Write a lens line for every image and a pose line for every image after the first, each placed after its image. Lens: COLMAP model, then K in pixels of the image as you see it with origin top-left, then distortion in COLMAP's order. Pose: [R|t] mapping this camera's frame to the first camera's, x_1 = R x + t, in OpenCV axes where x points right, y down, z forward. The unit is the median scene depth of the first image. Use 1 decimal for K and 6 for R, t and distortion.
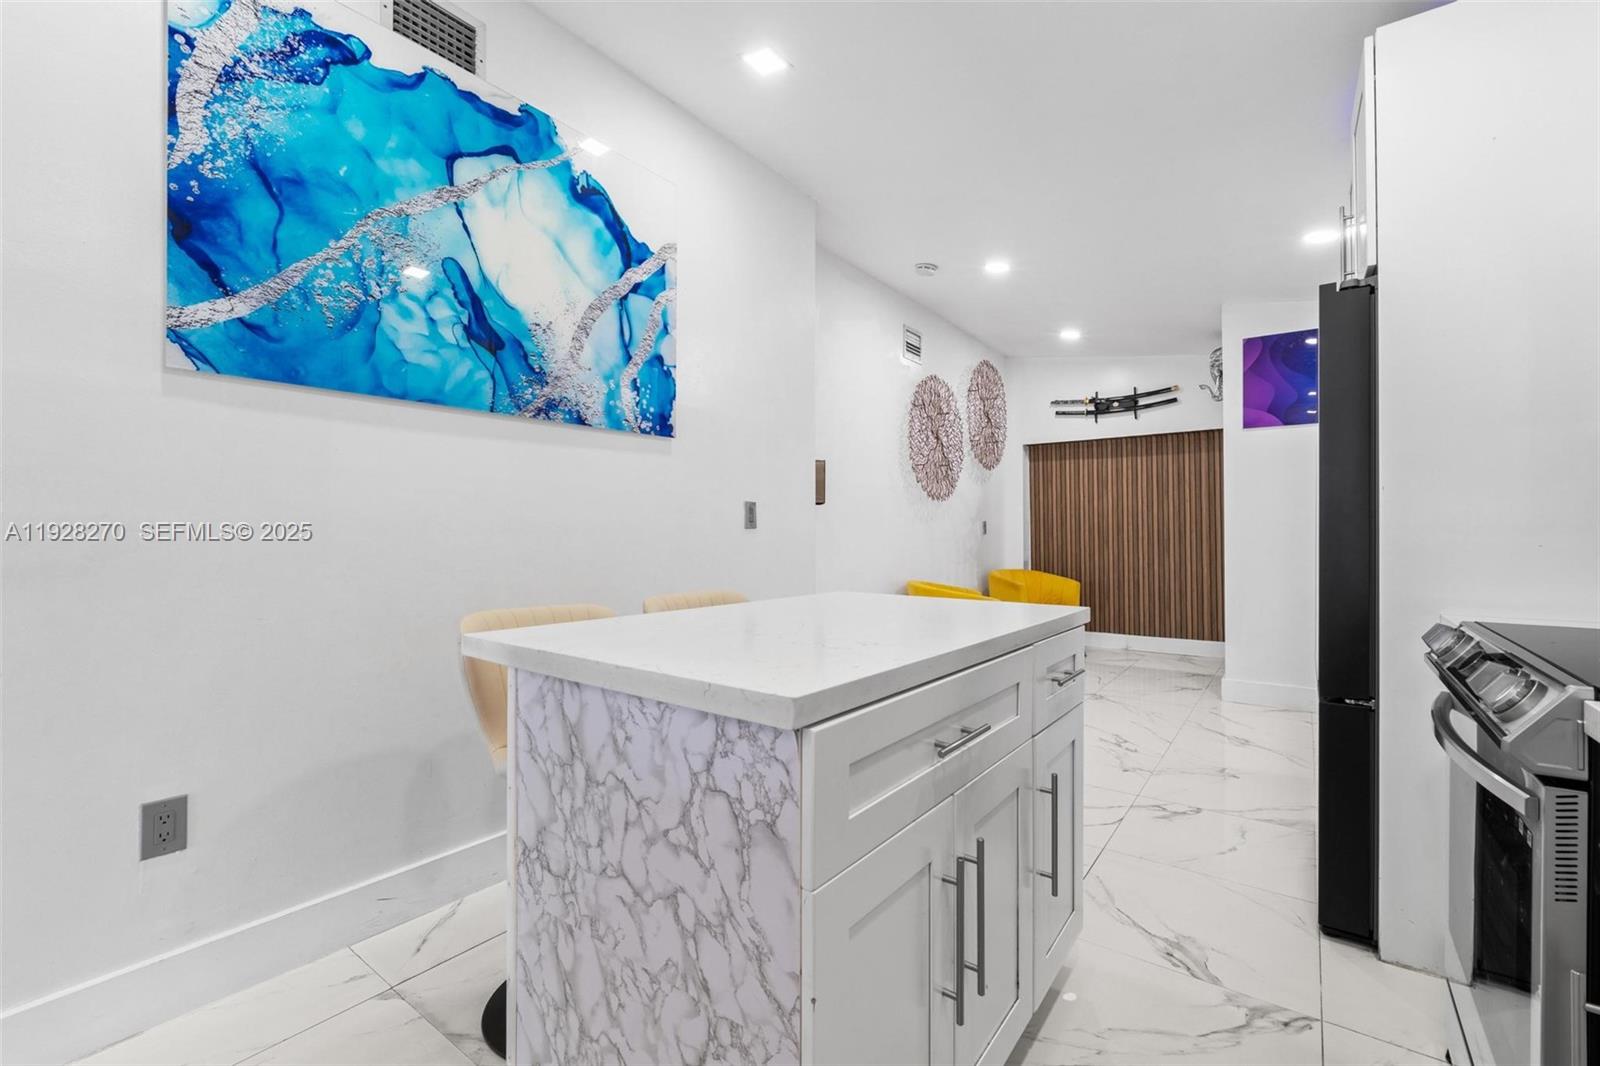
lens RADIAL K [[678.6, 0, 801.3], [0, 678.6, 529.6], [0, 0, 1]] dist [-0.002128, -0.001182]
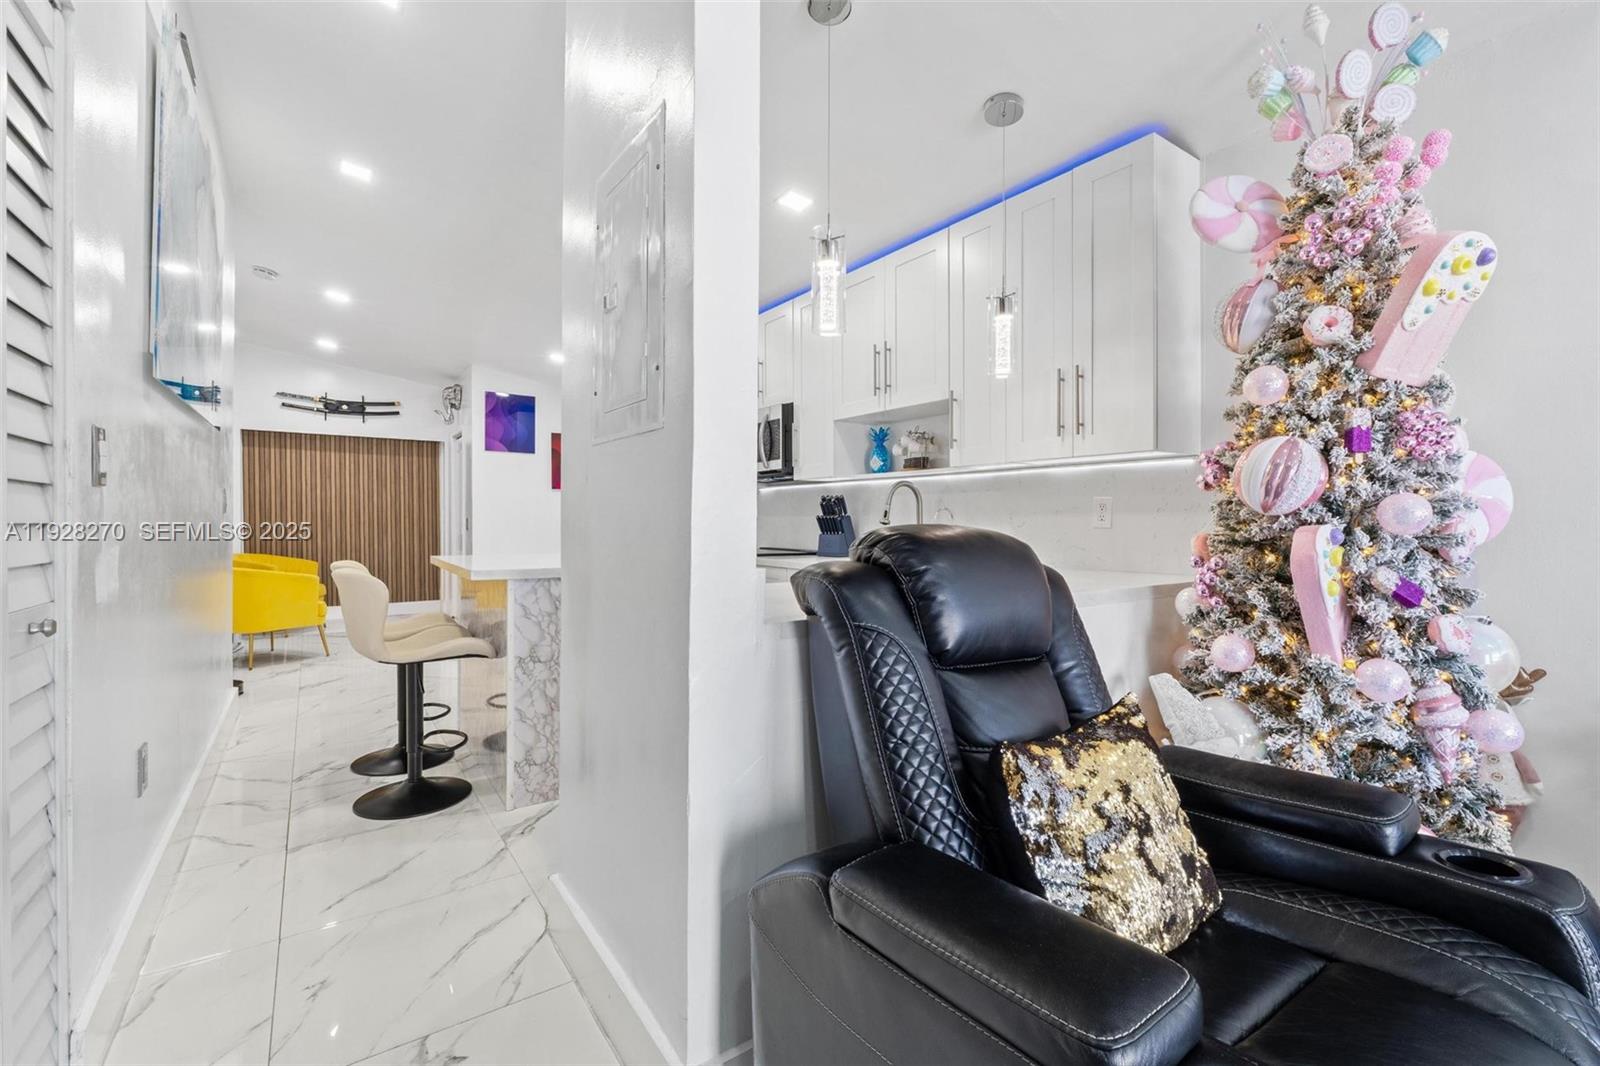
lens RADIAL K [[678.6, 0, 799.1], [0, 678.6, 523.3], [0, 0, 1]] dist [-0.002128, -0.001182]
pose [[0.313076, 0.000126, 0.949728, -0.413694], [-0.012669, 0.999912, 0.004043, -0.000954], [-0.949644, -0.013298, 0.313050, -0.106946]]
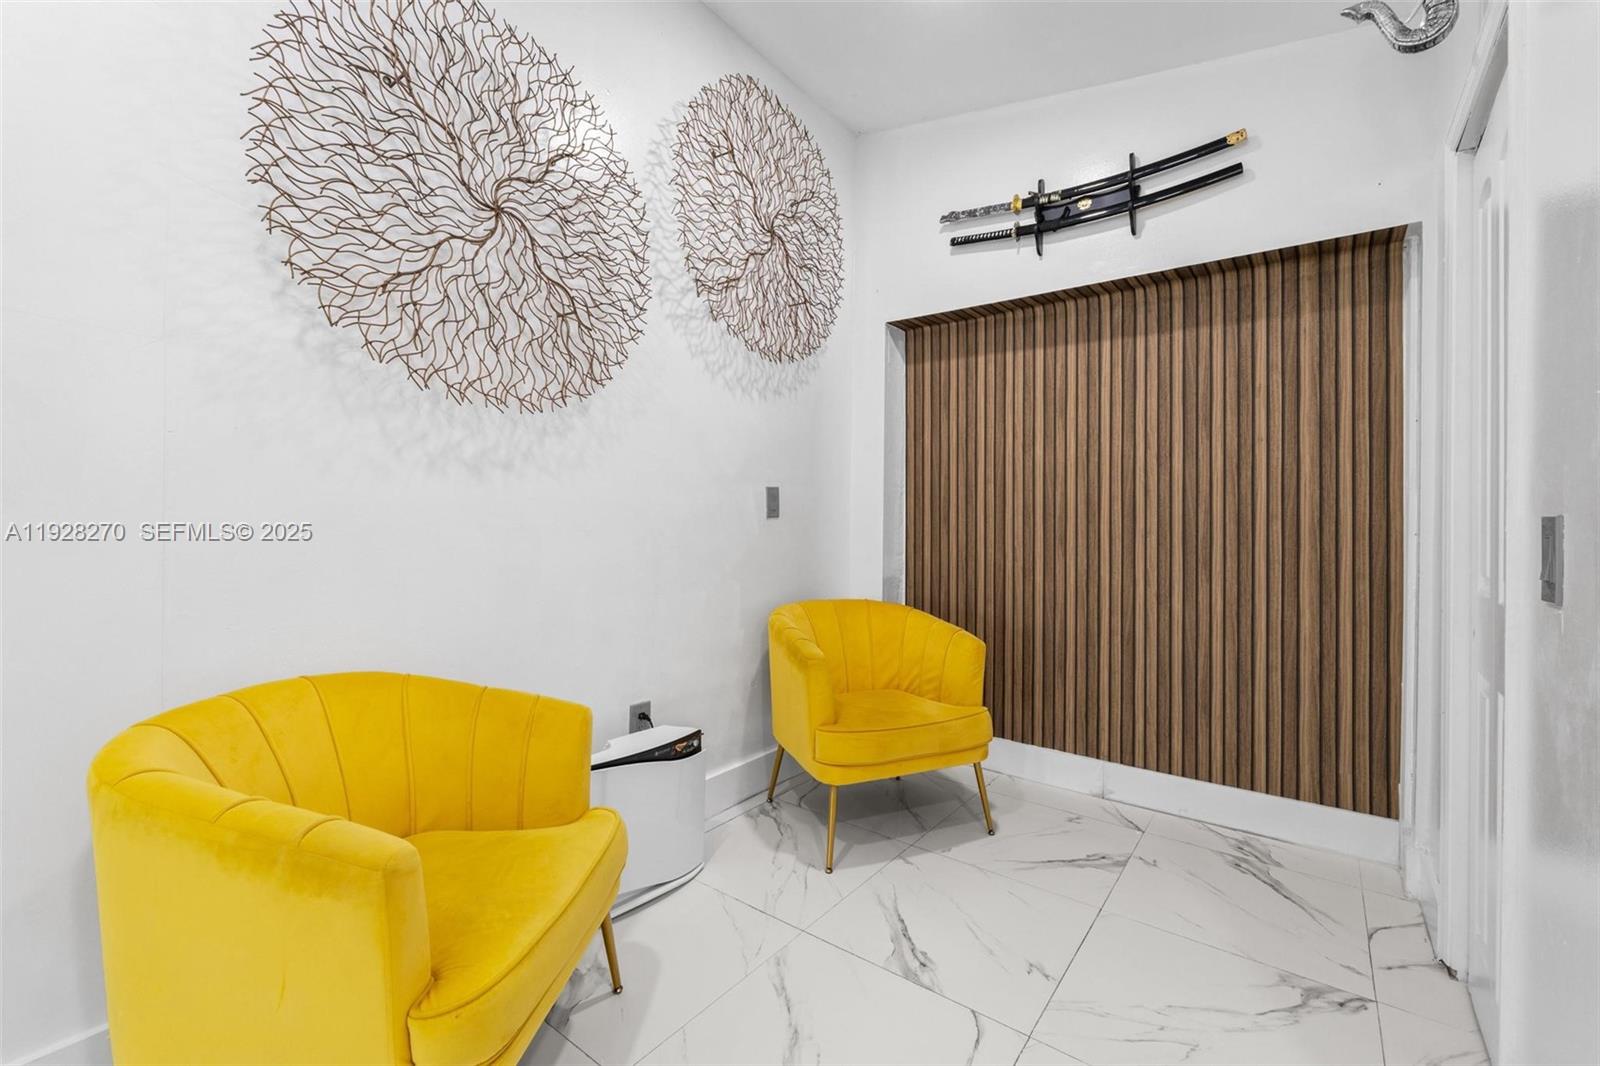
lens RADIAL K [[678.6, 0, 806.1], [0, 678.6, 521.5], [0, 0, 1]] dist [-0.002128, -0.001182]
pose [[0.999901, 0.013364, -0.004303, 0.316452], [-0.013321, 0.999862, 0.009907, 0.004544], [0.004435, -0.009848, 0.999942, 0.621771]]
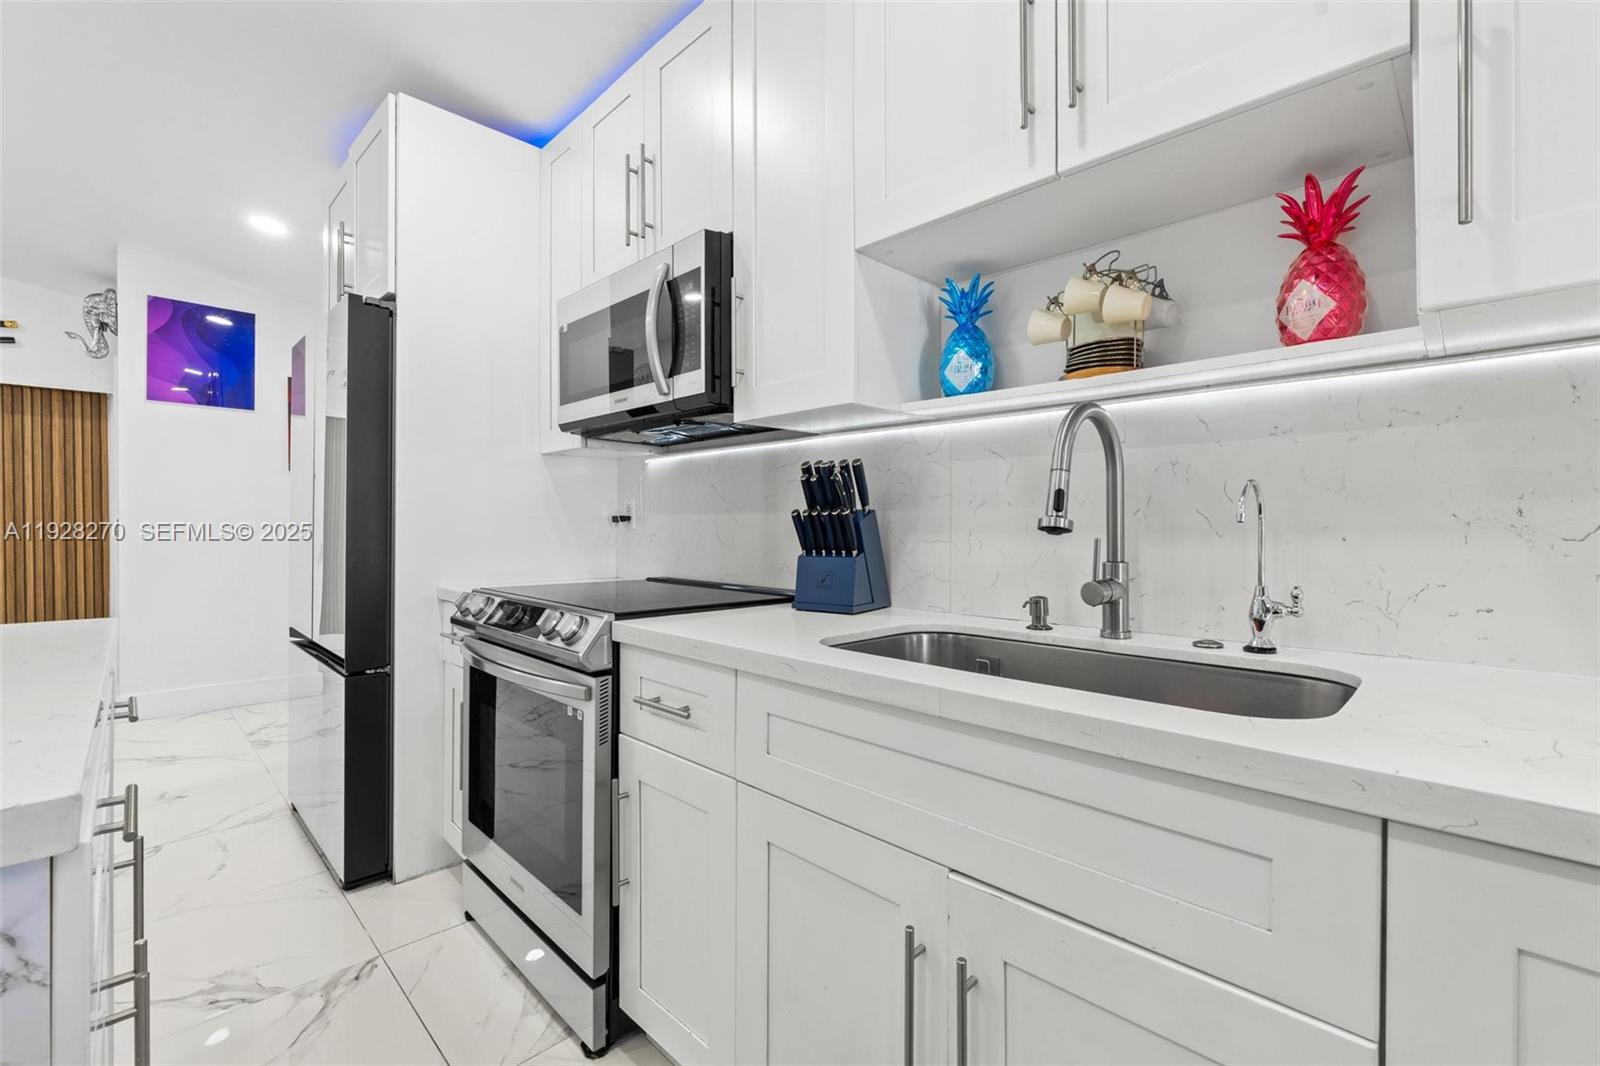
lens RADIAL K [[678.6, 0, 812.2], [0, 678.6, 528.4], [0, 0, 1]] dist [-0.002128, -0.001182]
pose [[0.134640, -0.000205, 0.990895, -0.059538], [-0.013227, 0.999911, 0.002004, 0.000812], [-0.990806, -0.013377, 0.134625, 0.034215]]
